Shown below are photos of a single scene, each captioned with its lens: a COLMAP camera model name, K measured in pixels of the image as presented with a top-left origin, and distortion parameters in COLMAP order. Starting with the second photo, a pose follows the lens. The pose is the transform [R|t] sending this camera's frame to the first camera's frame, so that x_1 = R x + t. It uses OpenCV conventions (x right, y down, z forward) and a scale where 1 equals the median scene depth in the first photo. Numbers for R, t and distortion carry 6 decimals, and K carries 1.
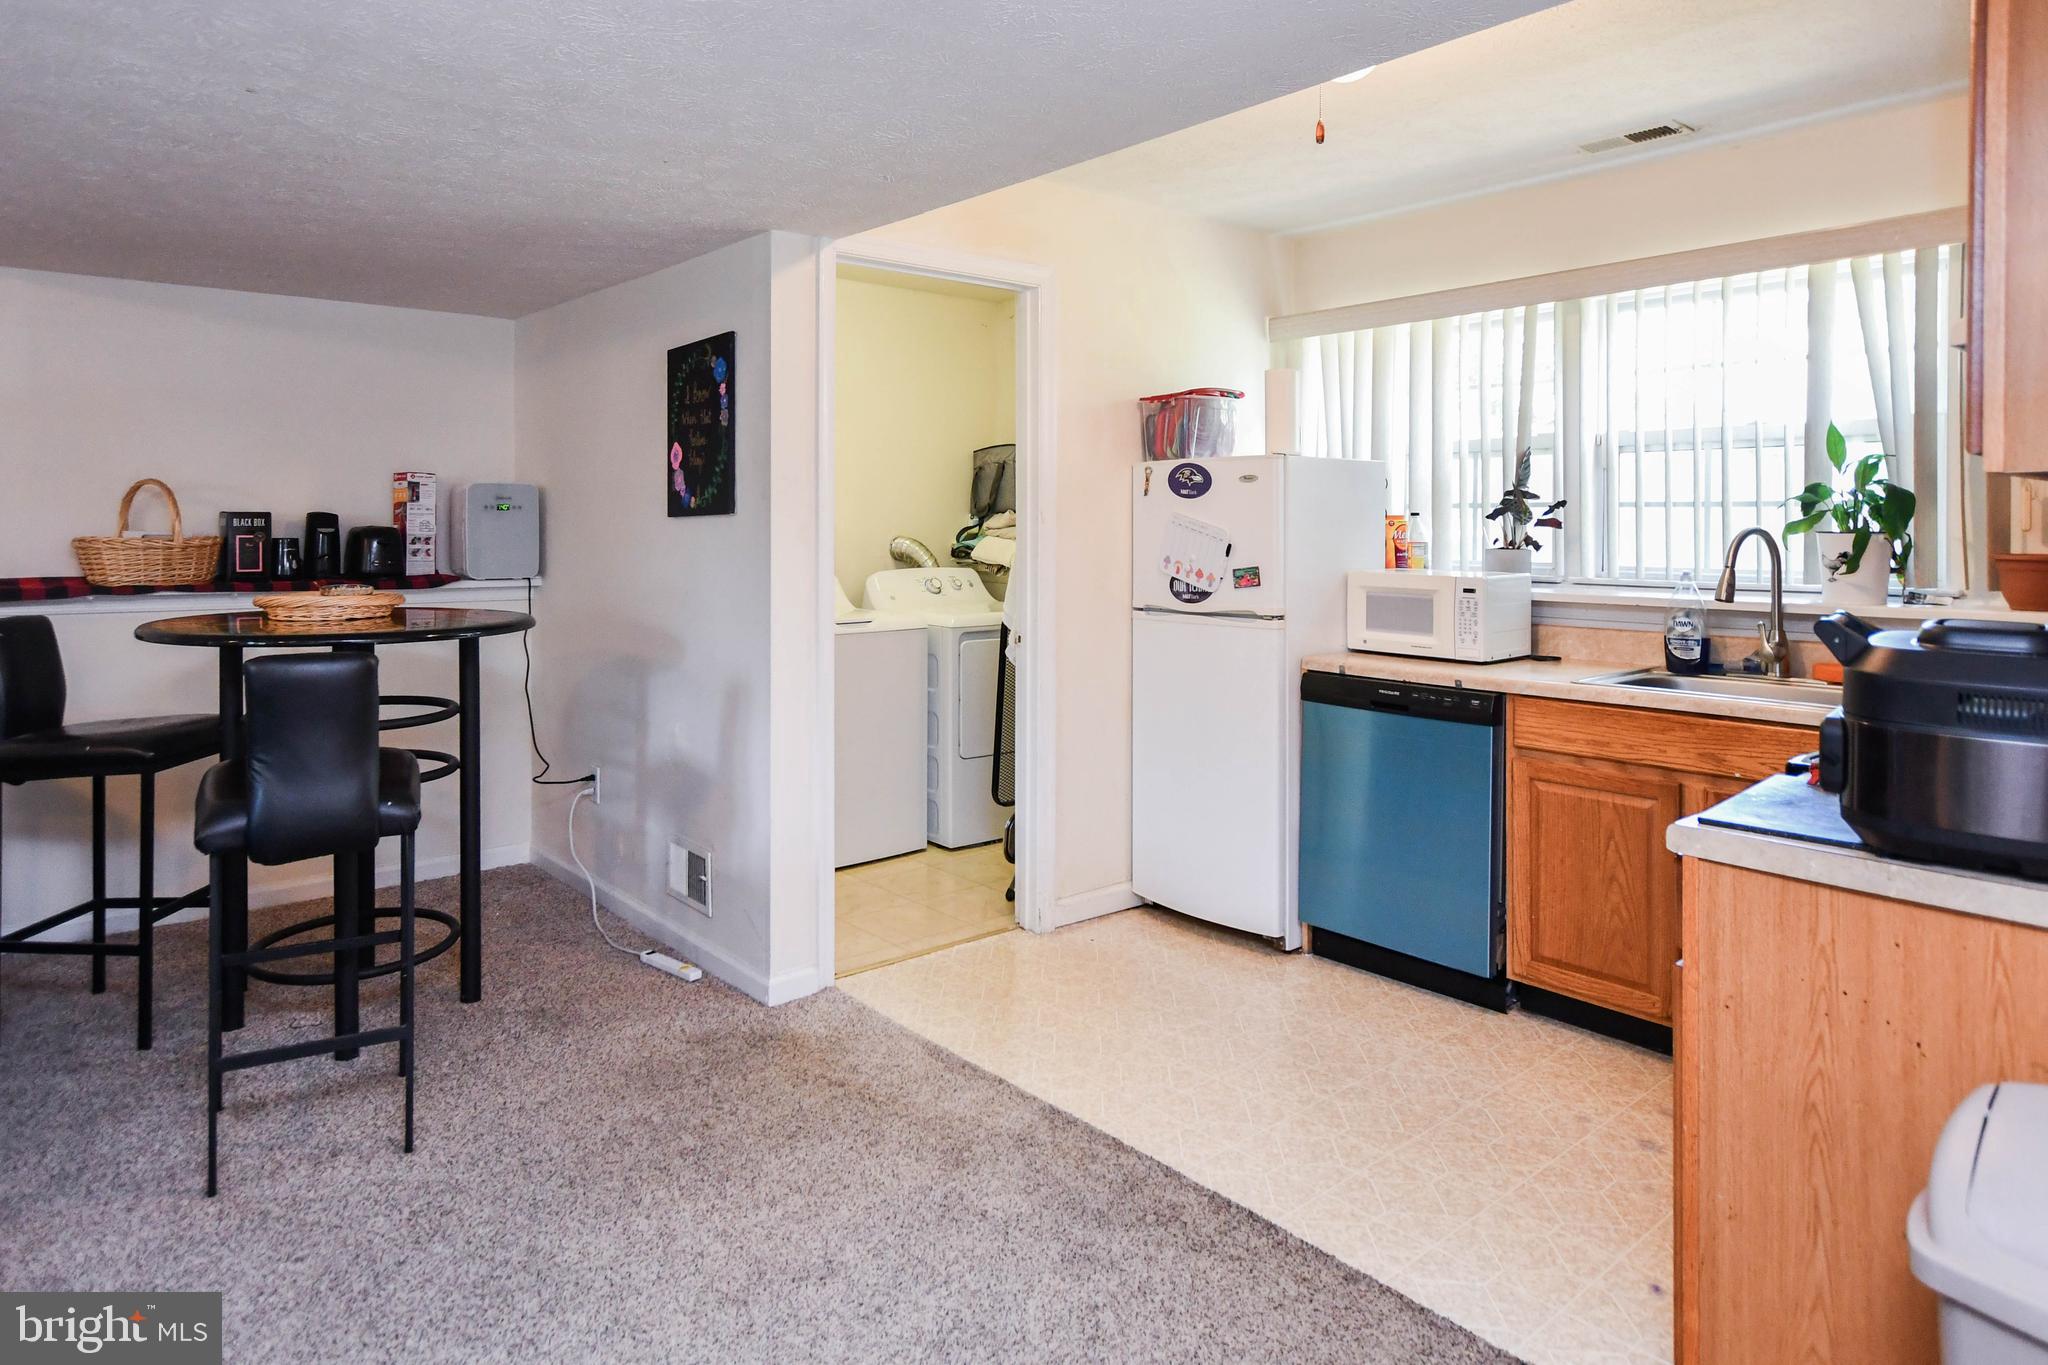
lens RADIAL K [[1182.4, 0, 984.6], [0, 1182.4, 559.9], [0, 0, 1]] dist [0.015620, 0.000454]
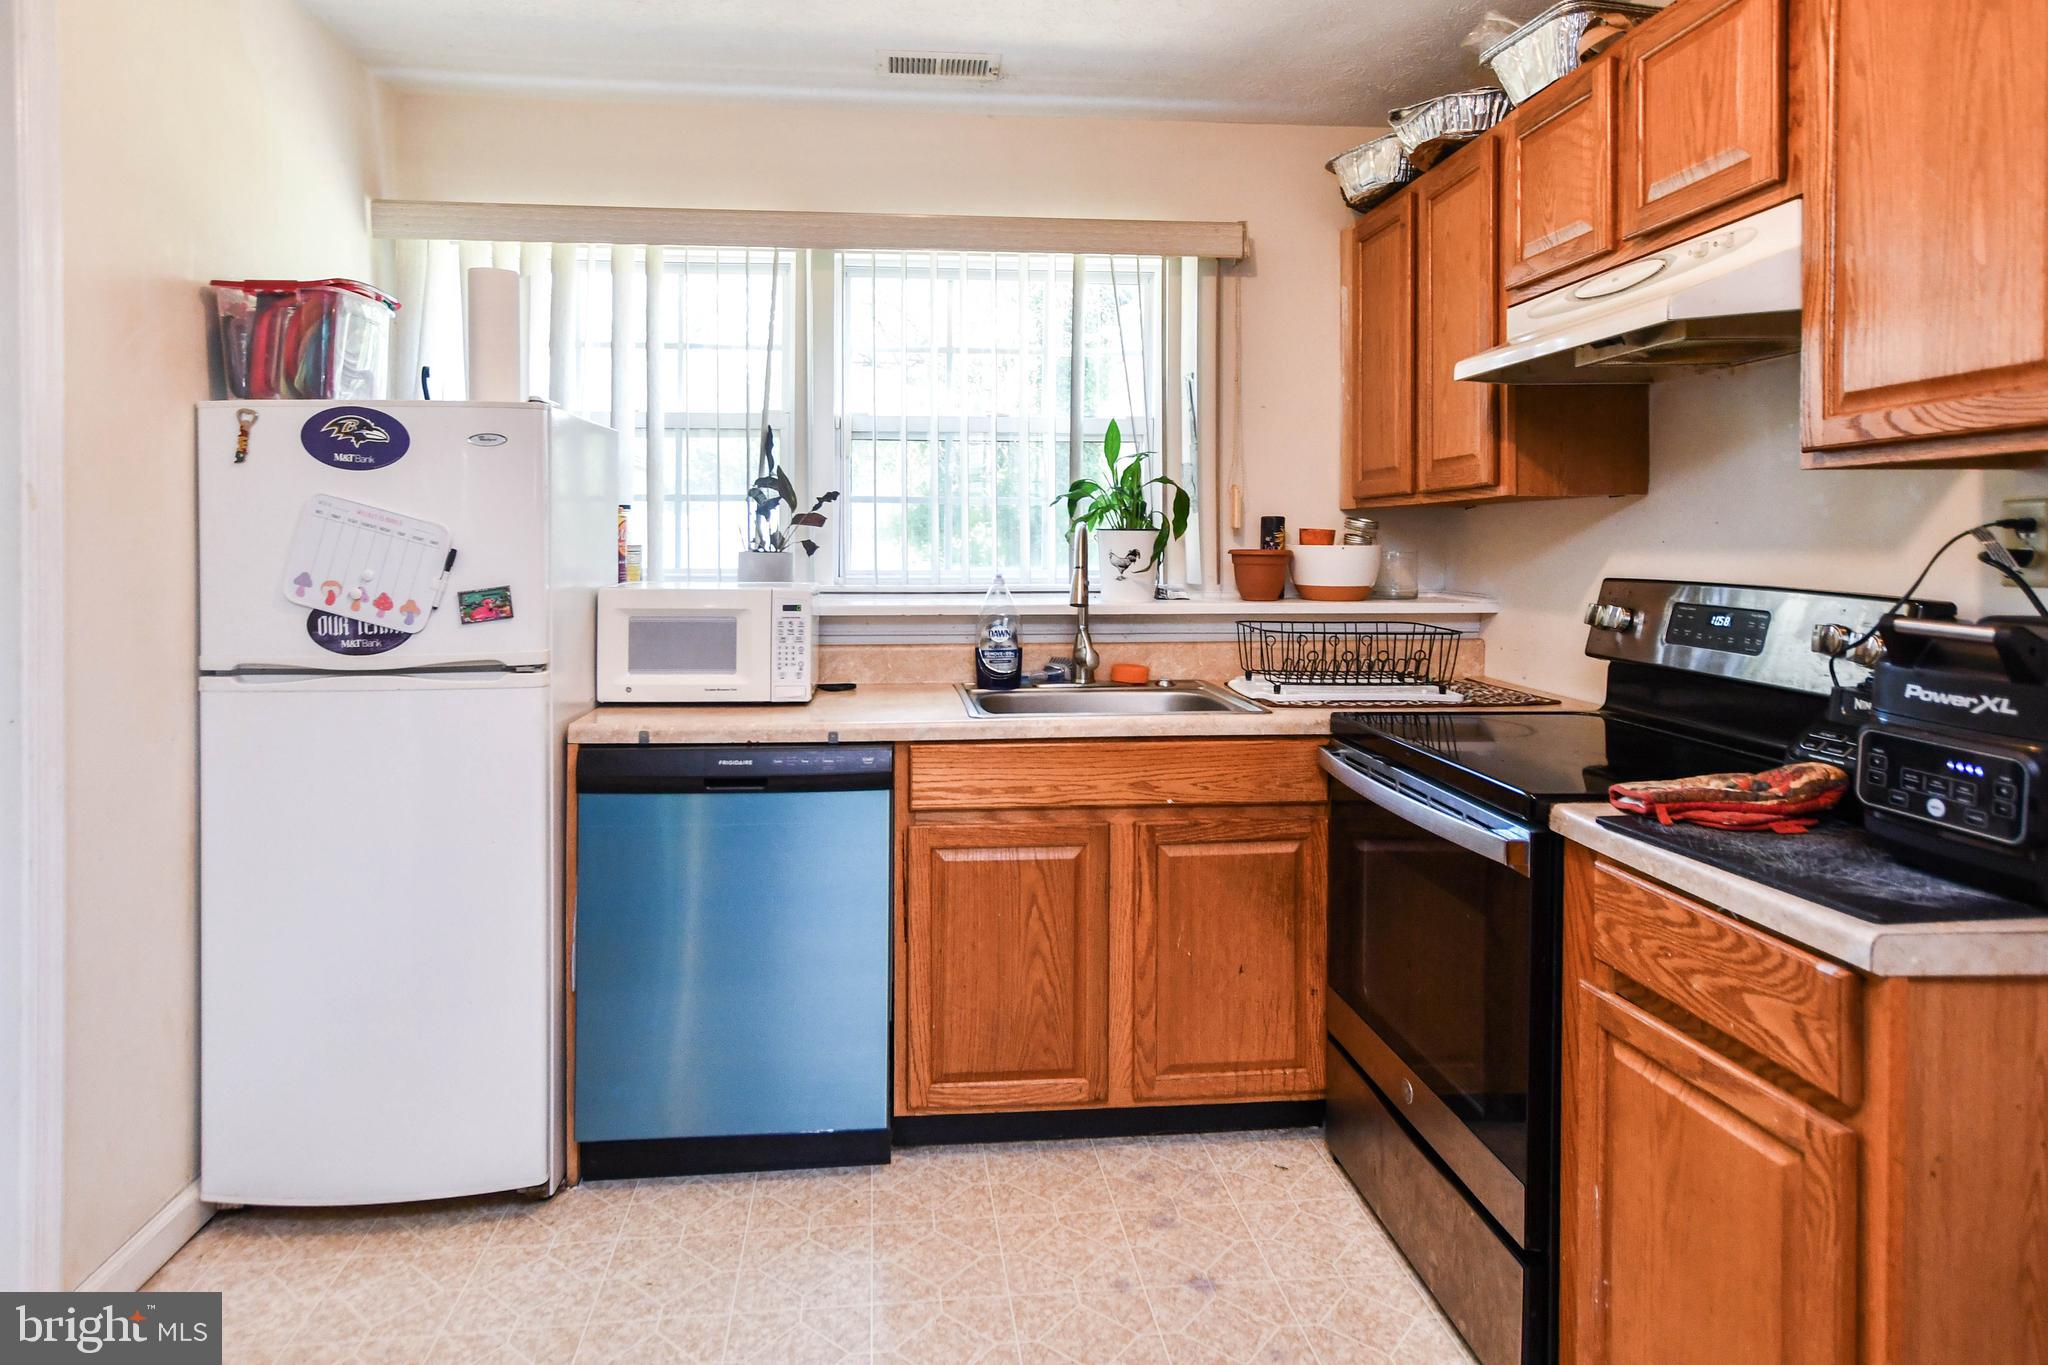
lens RADIAL K [[1182.4, 0, 984.6], [0, 1182.4, 559.9], [0, 0, 1]] dist [0.015620, 0.000454]
pose [[0.574582, -0.018049, 0.818248, -0.127155], [0.022428, 0.999729, 0.006302, -0.006217], [-0.818140, 0.014731, 0.574830, 0.460644]]
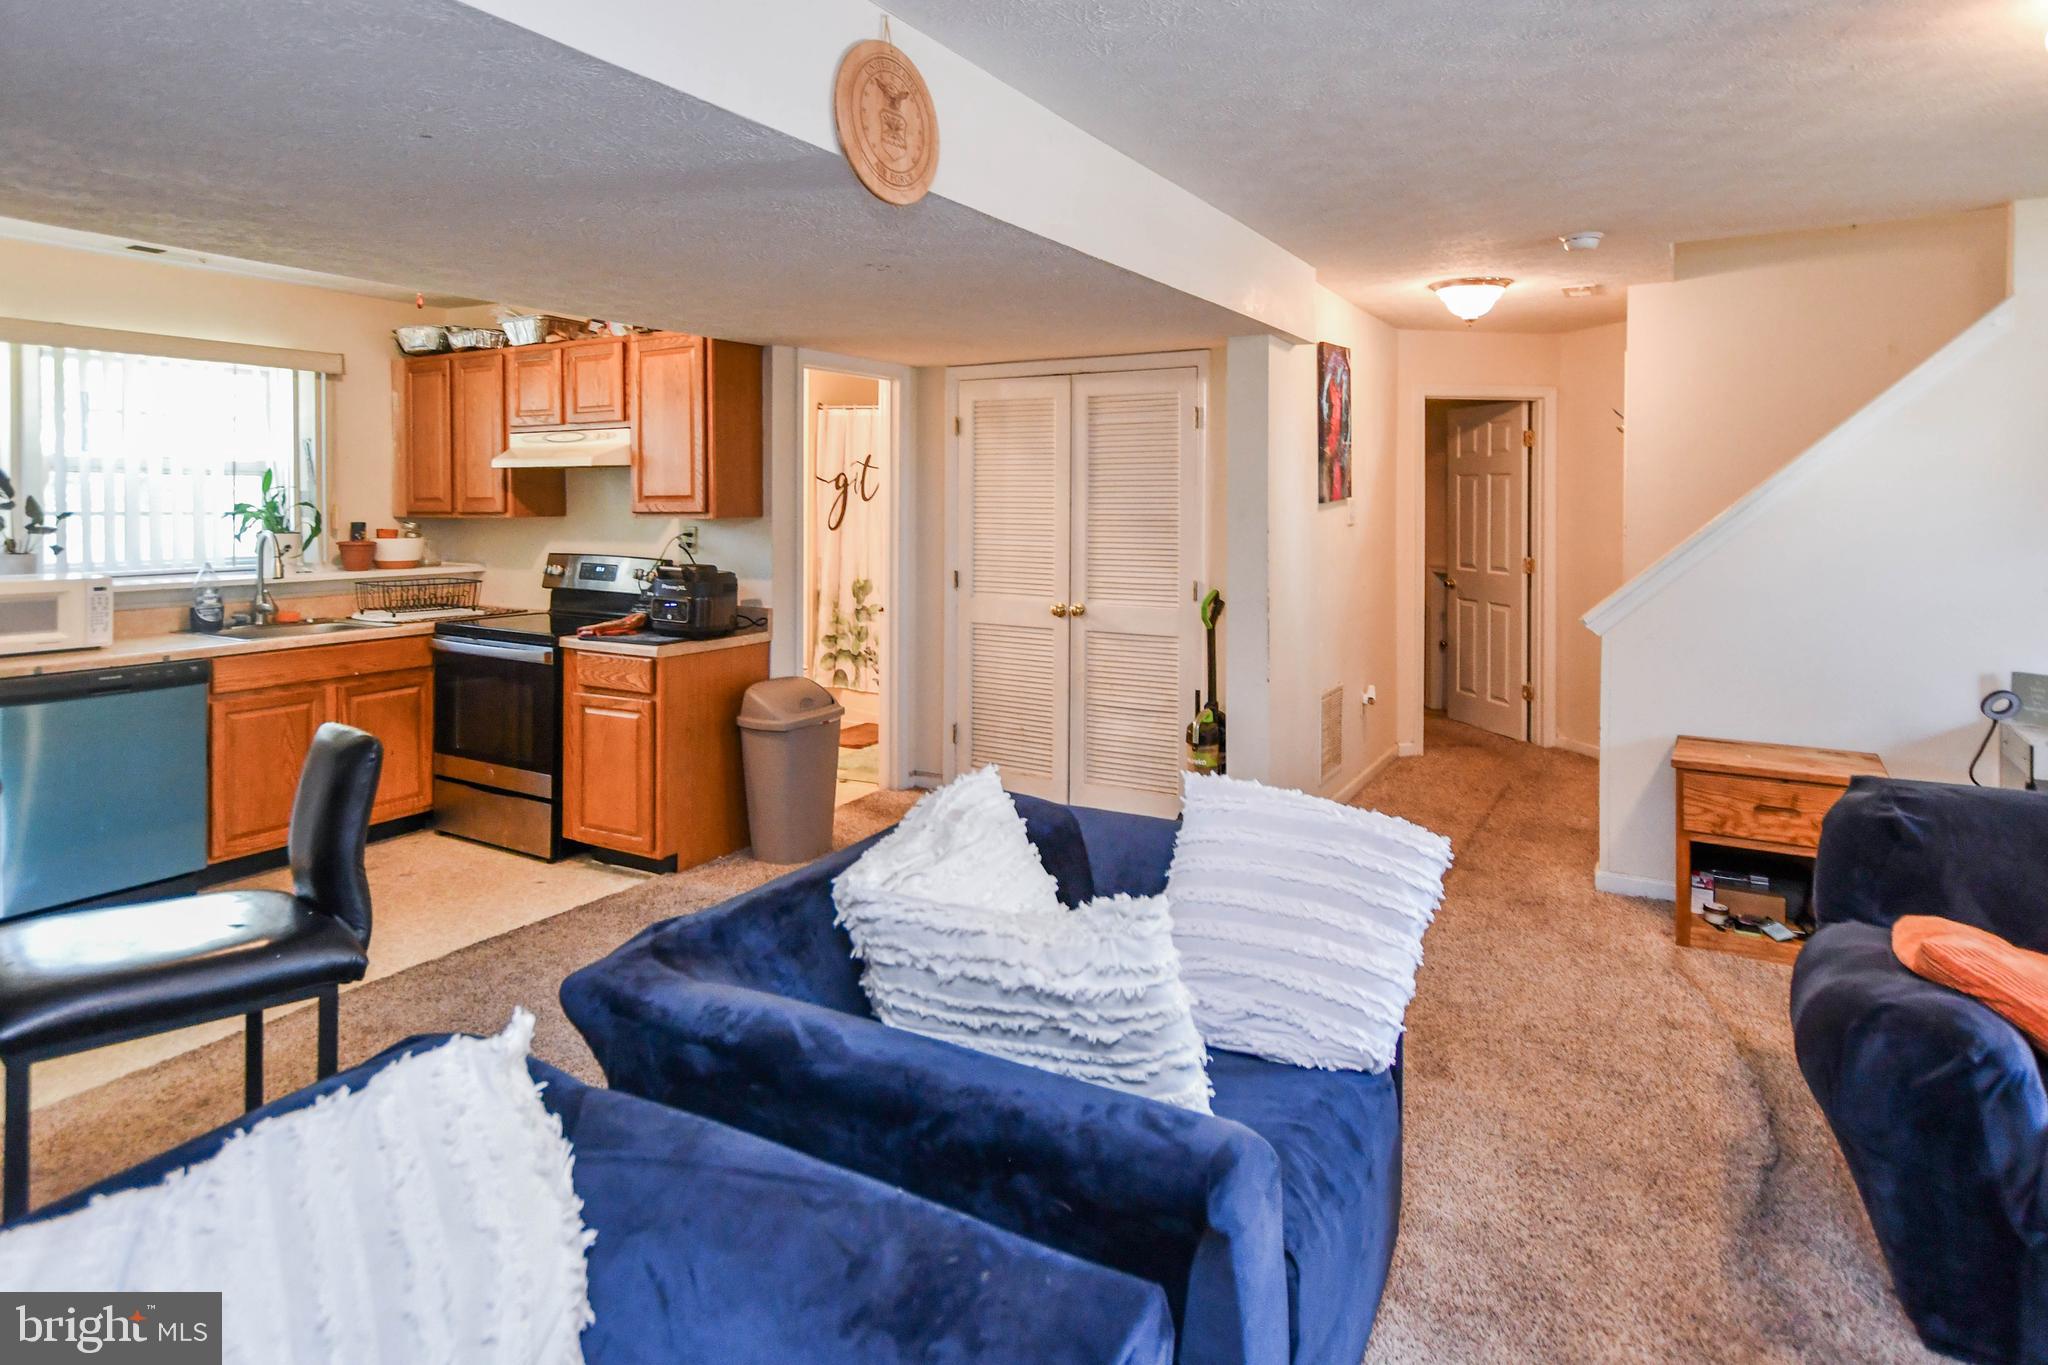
lens RADIAL K [[1166.2, 0, 1014.2], [0, 1166.2, 512.8], [0, 0, 1]] dist [0.006434, 0.000379]
pose [[-0.351464, -0.017270, 0.936042, -1.023359], [0.016451, 0.999562, 0.024619, -0.065020], [-0.936057, 0.024051, -0.351026, 0.528405]]
